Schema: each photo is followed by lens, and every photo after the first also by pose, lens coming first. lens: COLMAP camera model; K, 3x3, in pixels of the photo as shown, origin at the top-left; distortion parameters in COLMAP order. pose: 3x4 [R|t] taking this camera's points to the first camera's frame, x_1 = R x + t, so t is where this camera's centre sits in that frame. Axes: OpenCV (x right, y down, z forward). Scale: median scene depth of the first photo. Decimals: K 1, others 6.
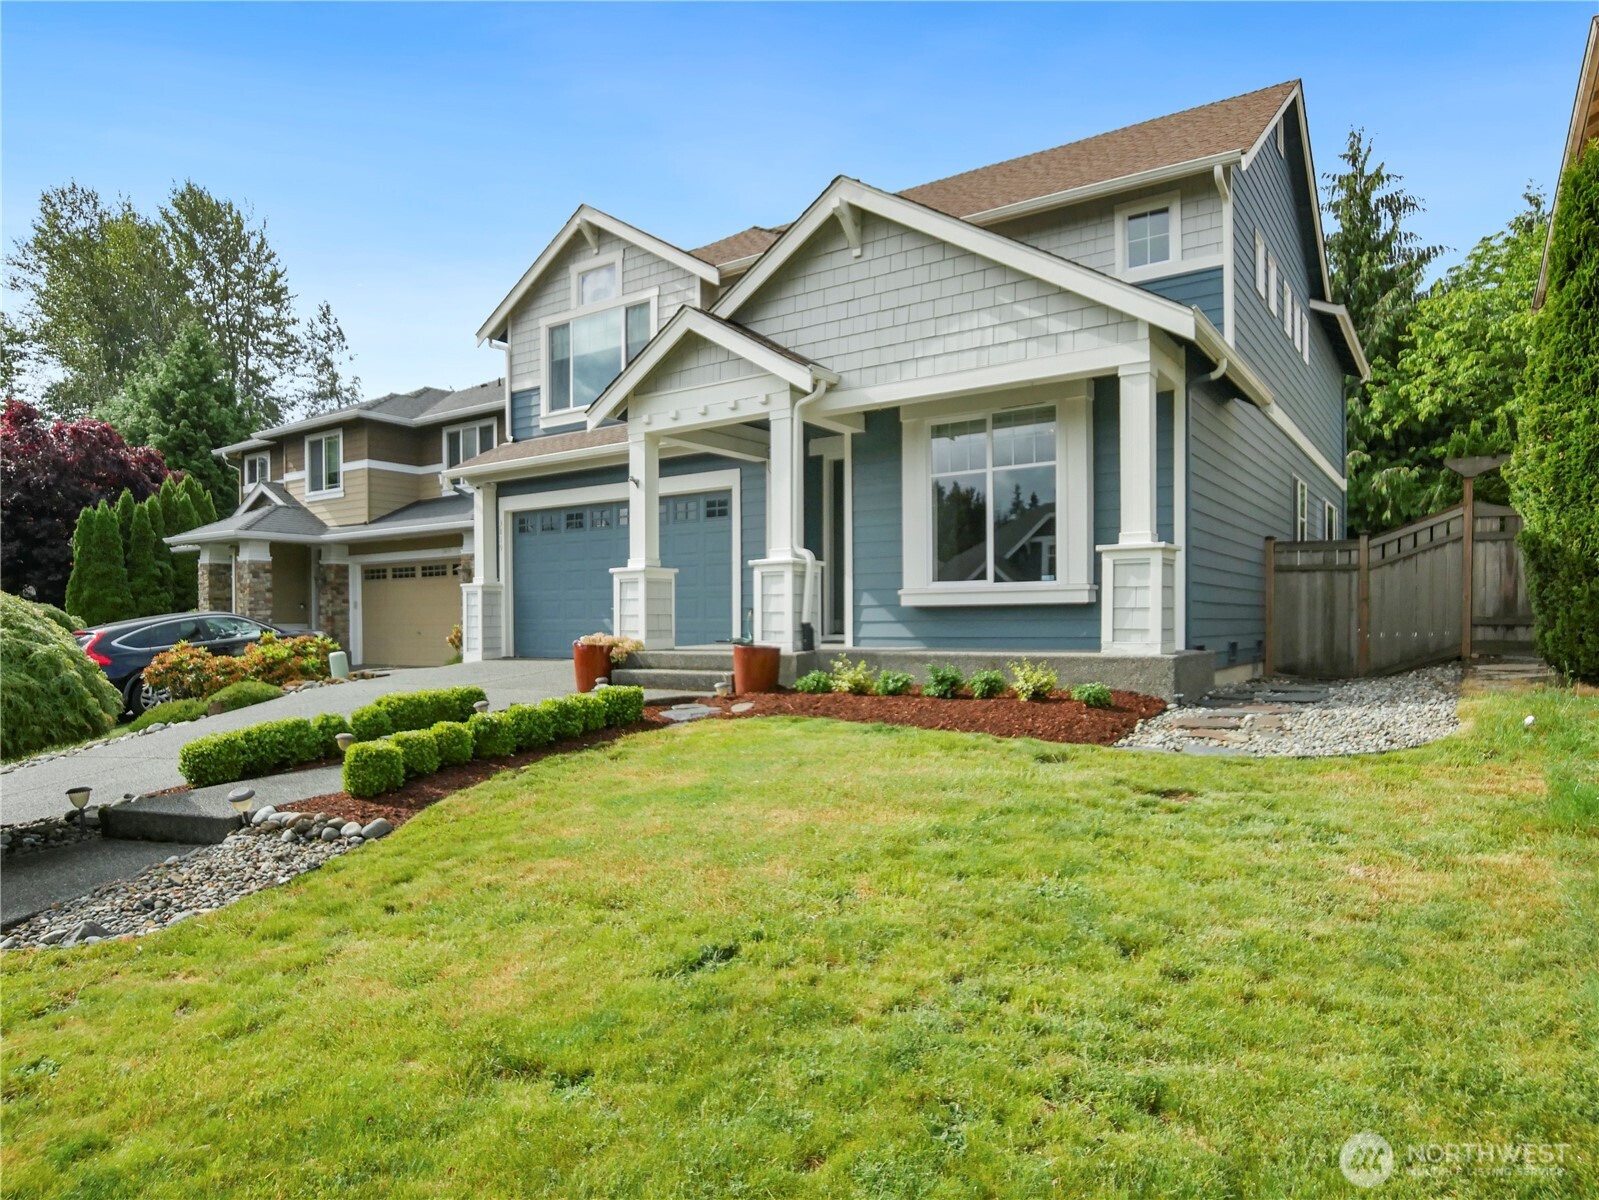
lens RADIAL K [[959.2, 0, 803.3], [0, 959.2, 626.6], [0, 0, 1]] dist [-0.011860, 0.001028]
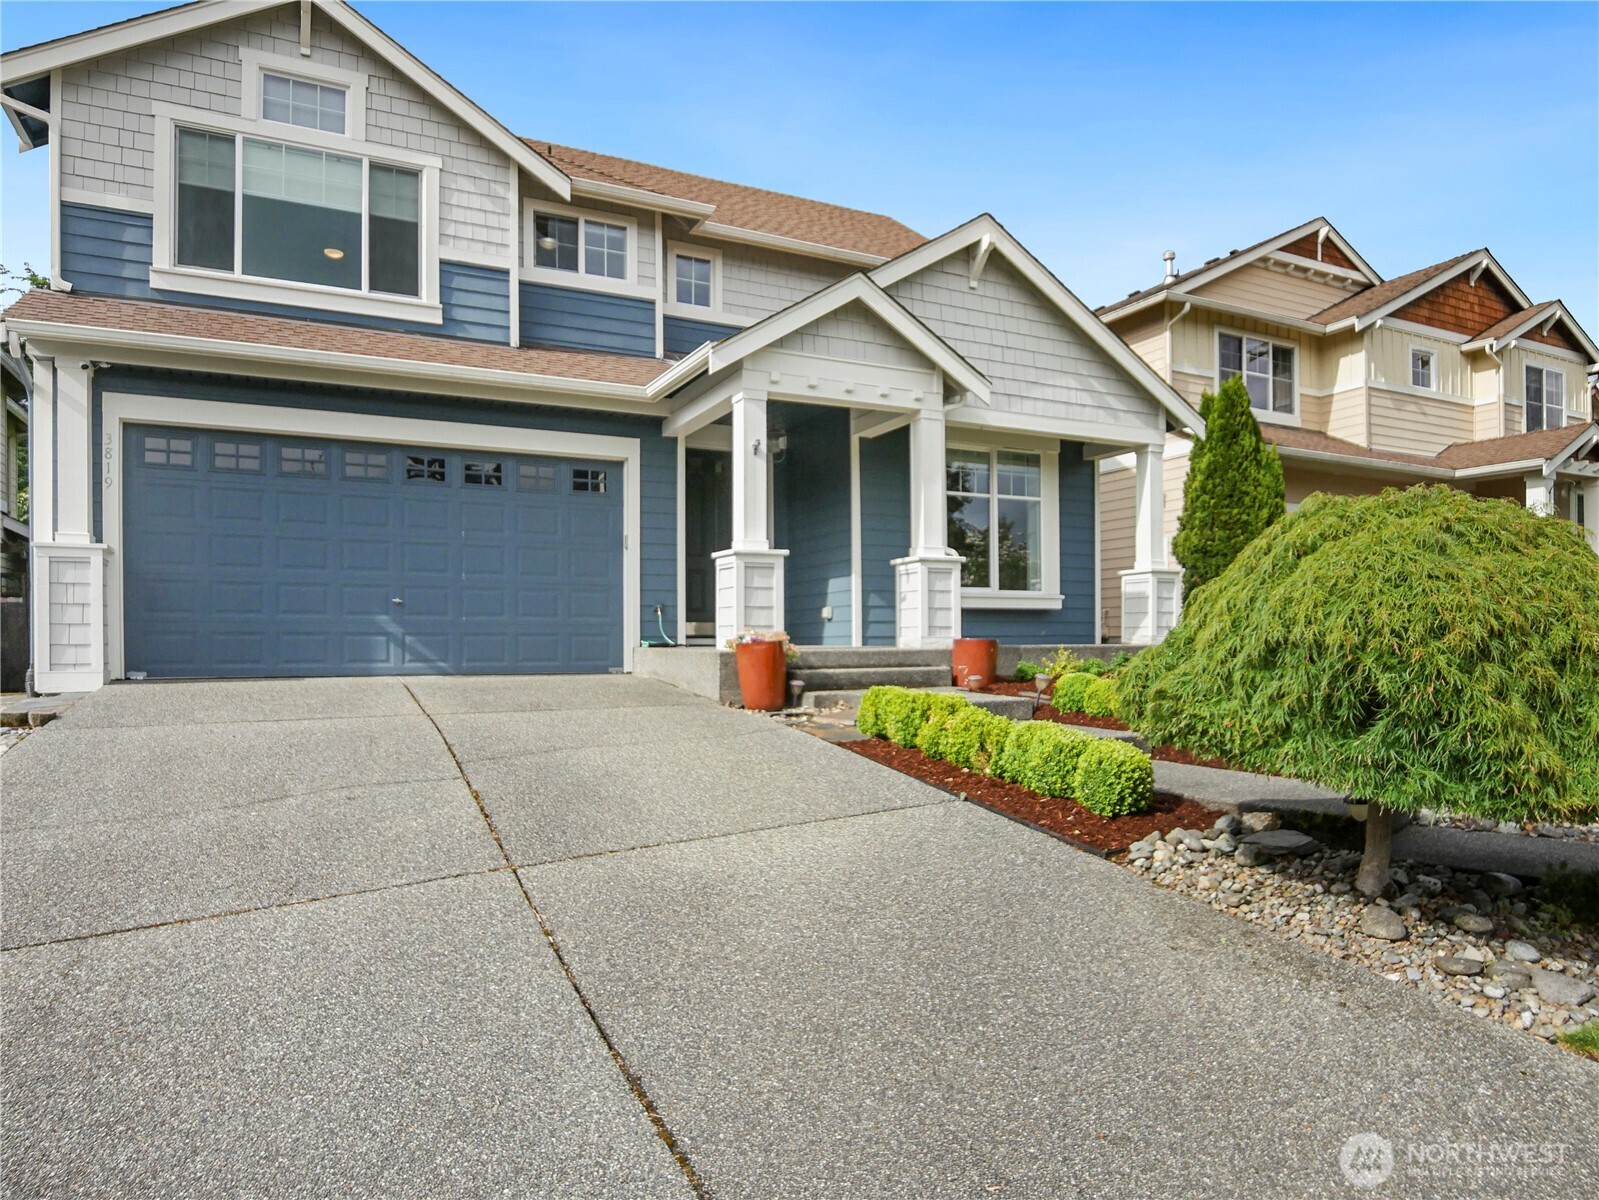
lens RADIAL K [[959.2, 0, 803.3], [0, 959.2, 626.6], [0, 0, 1]] dist [-0.011860, 0.001028]
pose [[0.487564, 0.007899, 0.873051, -0.701783], [0.005671, 0.999909, -0.012214, 0.010026], [-0.873069, 0.010907, 0.487475, 0.451520]]
